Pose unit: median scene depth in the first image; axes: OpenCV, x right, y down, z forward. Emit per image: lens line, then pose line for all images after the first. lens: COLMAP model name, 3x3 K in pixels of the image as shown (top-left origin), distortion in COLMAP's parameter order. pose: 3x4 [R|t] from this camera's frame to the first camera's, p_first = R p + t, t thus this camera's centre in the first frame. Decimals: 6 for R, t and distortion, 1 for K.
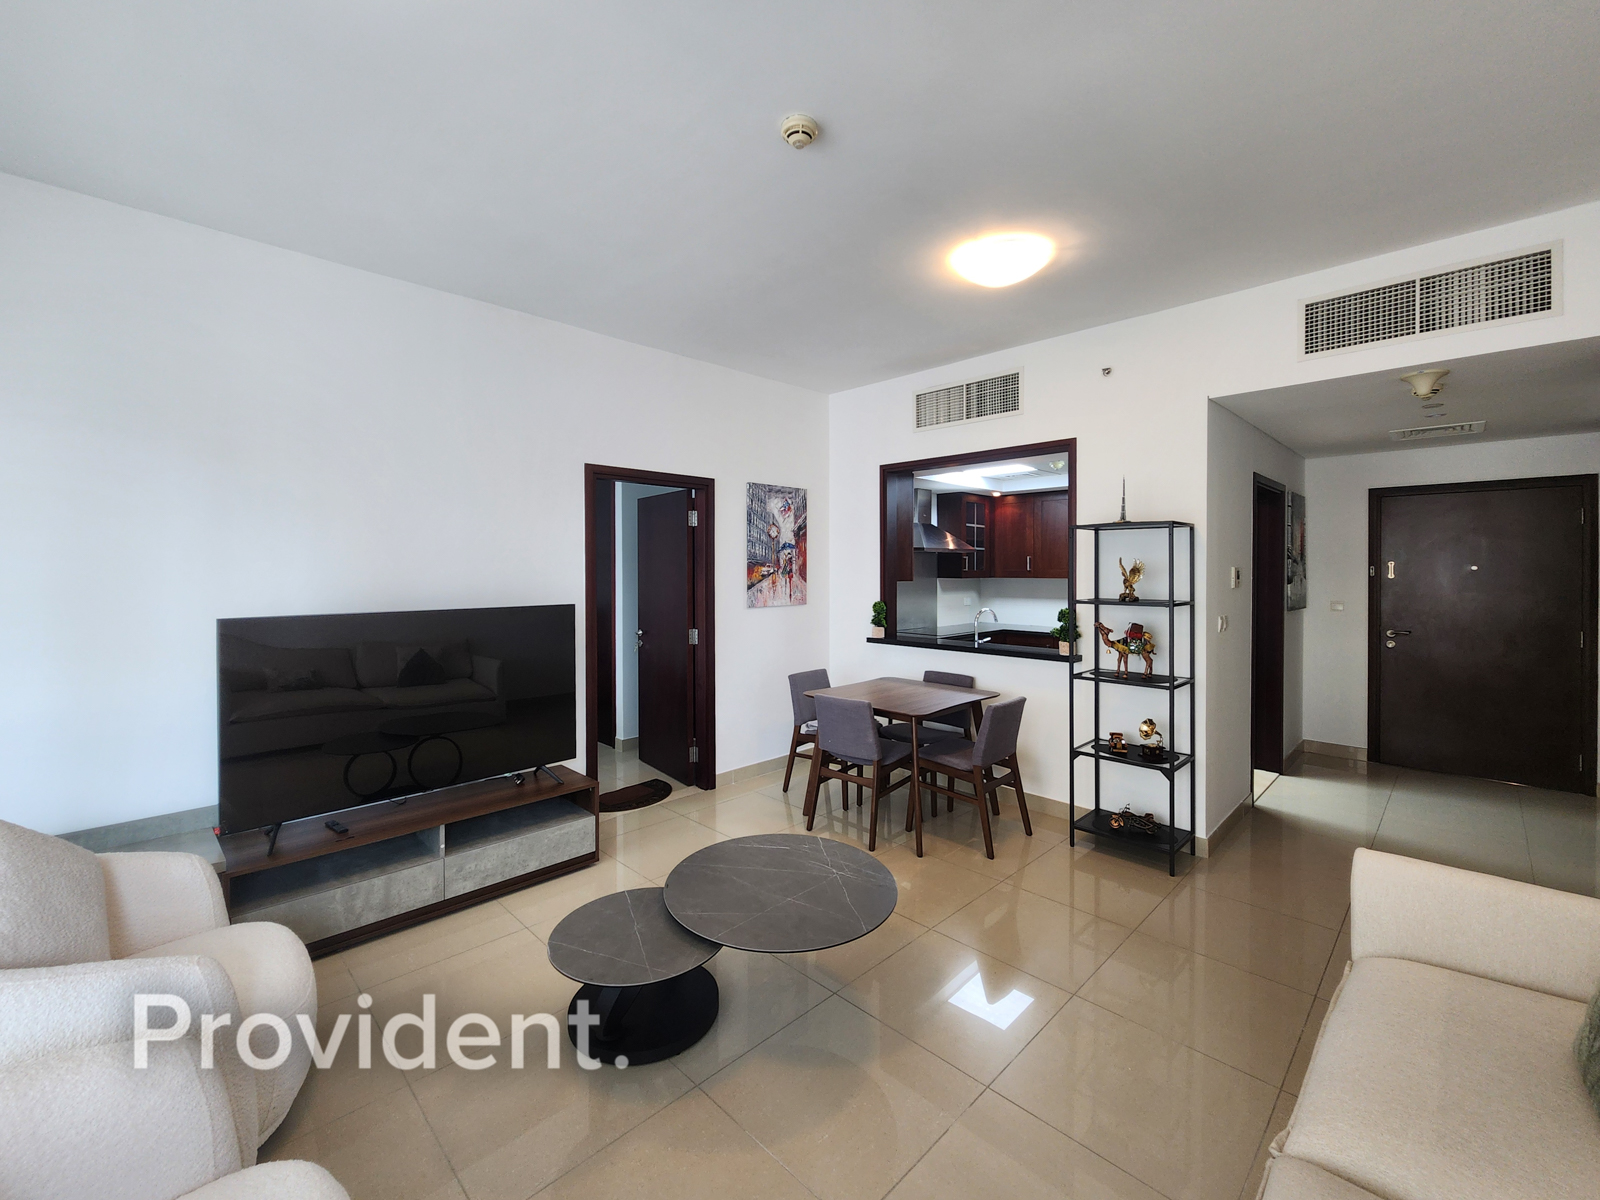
lens RADIAL K [[655.6, 0, 793.5], [0, 655.6, 571.3], [0, 0, 1]] dist [-0.000105, 0.000052]
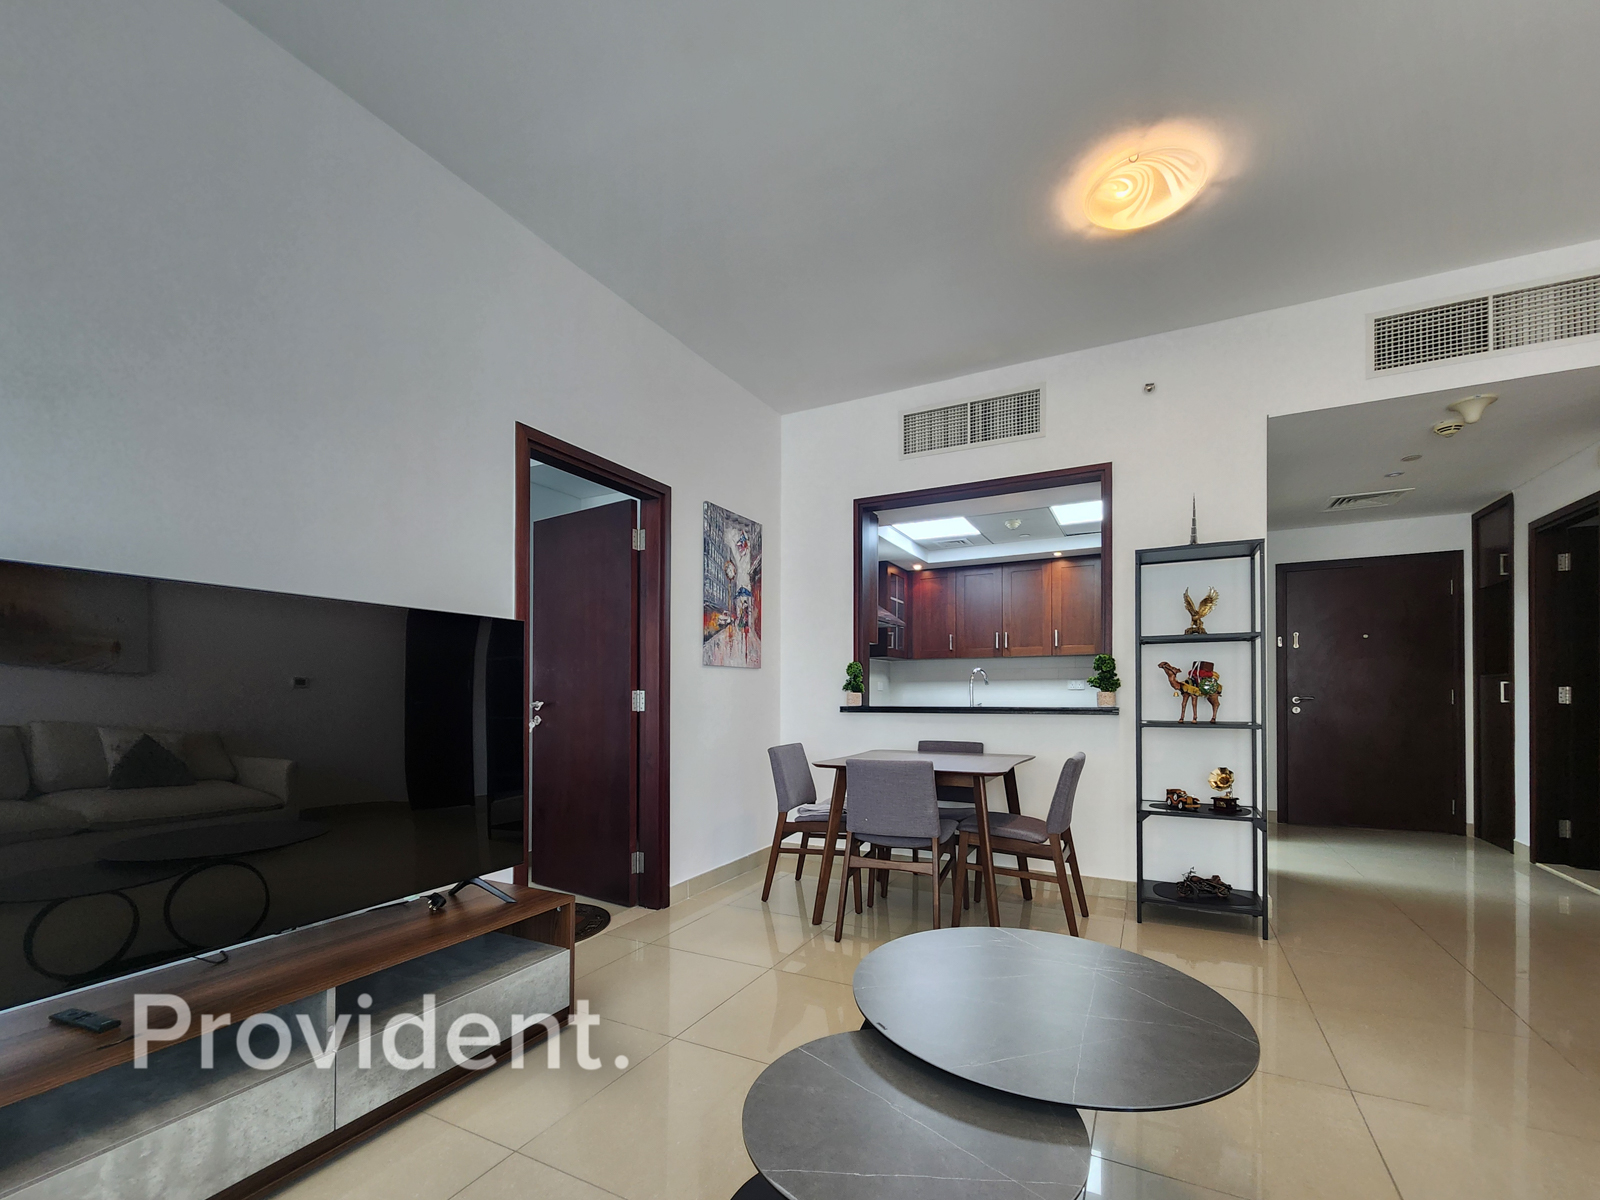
lens RADIAL K [[682.4, 0, 803.6], [0, 682.4, 682.6], [0, 0, 1]] dist [0.003770, 0.000158]
pose [[0.950007, 0.002786, 0.312215, -0.213745], [0.002816, 0.999843, -0.017491, 0.092729], [-0.312215, 0.017495, 0.949850, 0.216411]]
